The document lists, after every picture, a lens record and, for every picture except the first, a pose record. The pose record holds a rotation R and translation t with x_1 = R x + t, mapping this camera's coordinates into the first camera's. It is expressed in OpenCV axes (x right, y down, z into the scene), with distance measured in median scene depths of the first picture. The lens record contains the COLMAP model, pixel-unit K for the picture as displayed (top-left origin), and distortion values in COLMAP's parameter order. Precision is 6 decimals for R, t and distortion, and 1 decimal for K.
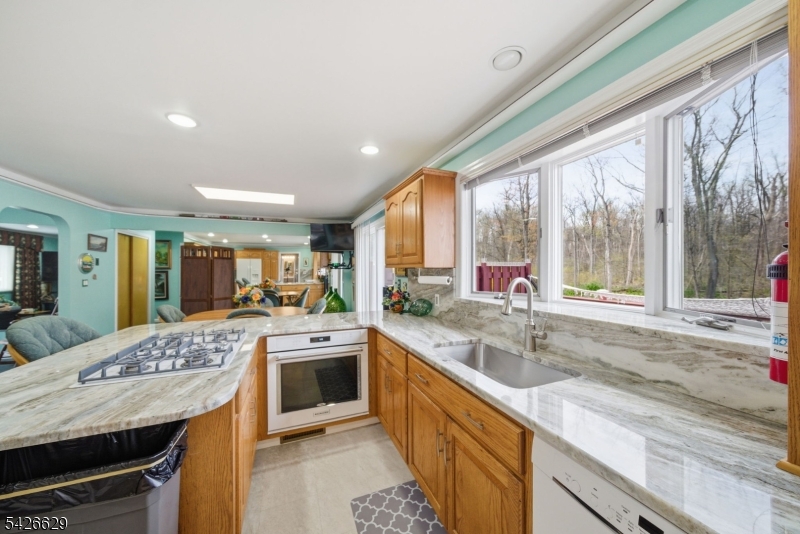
lens RADIAL K [[279.9, 0, 400.5], [0, 279.9, 269.2], [0, 0, 1]] dist [-0.000687, 0.000071]
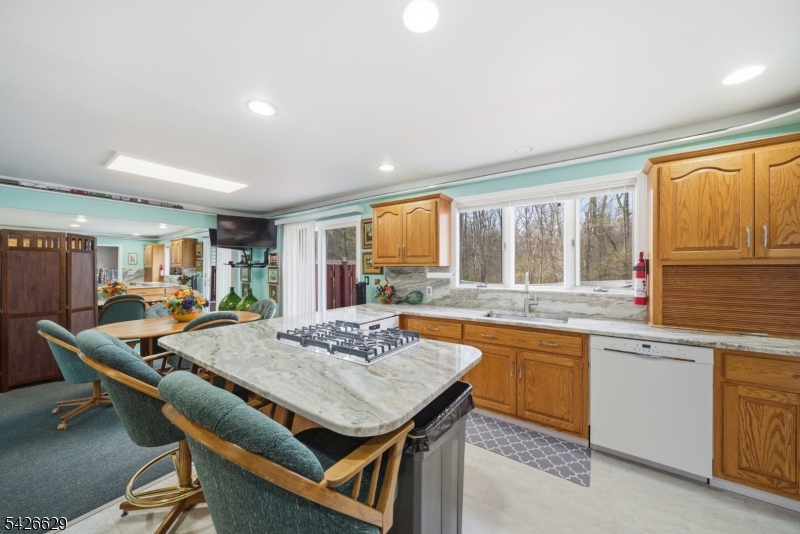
lens RADIAL K [[277.3, 0, 403.5], [0, 277.3, 270.8], [0, 0, 1]] dist [-0.000119, 0.000242]
pose [[0.834771, -0.004214, 0.550582, -0.644050], [-0.001225, 0.999954, 0.009511, 0.002484], [-0.550597, -0.008614, 0.834727, -0.028560]]
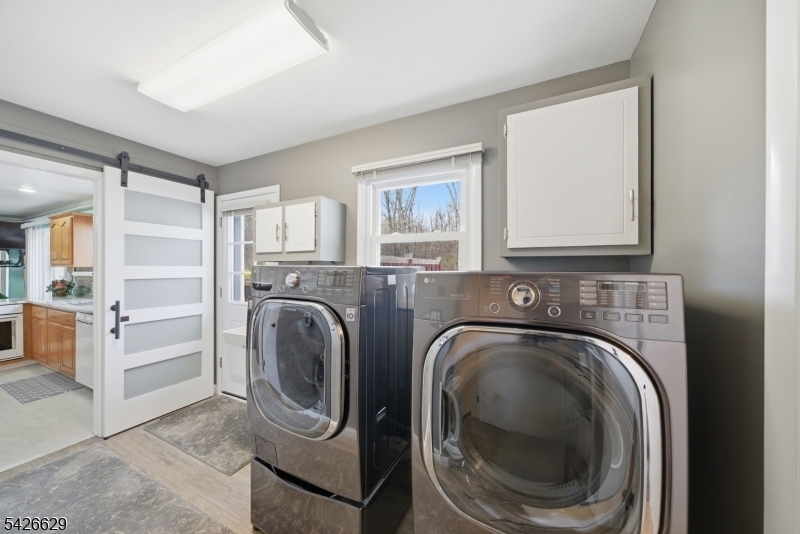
lens RADIAL K [[279.9, 0, 400.5], [0, 279.9, 269.2], [0, 0, 1]] dist [-0.000687, 0.000071]
pose [[0.748203, 0.002619, 0.663465, 0.365286], [-0.005527, 0.999982, 0.002286, -0.005053], [-0.663447, -0.005378, 0.748204, -1.366463]]
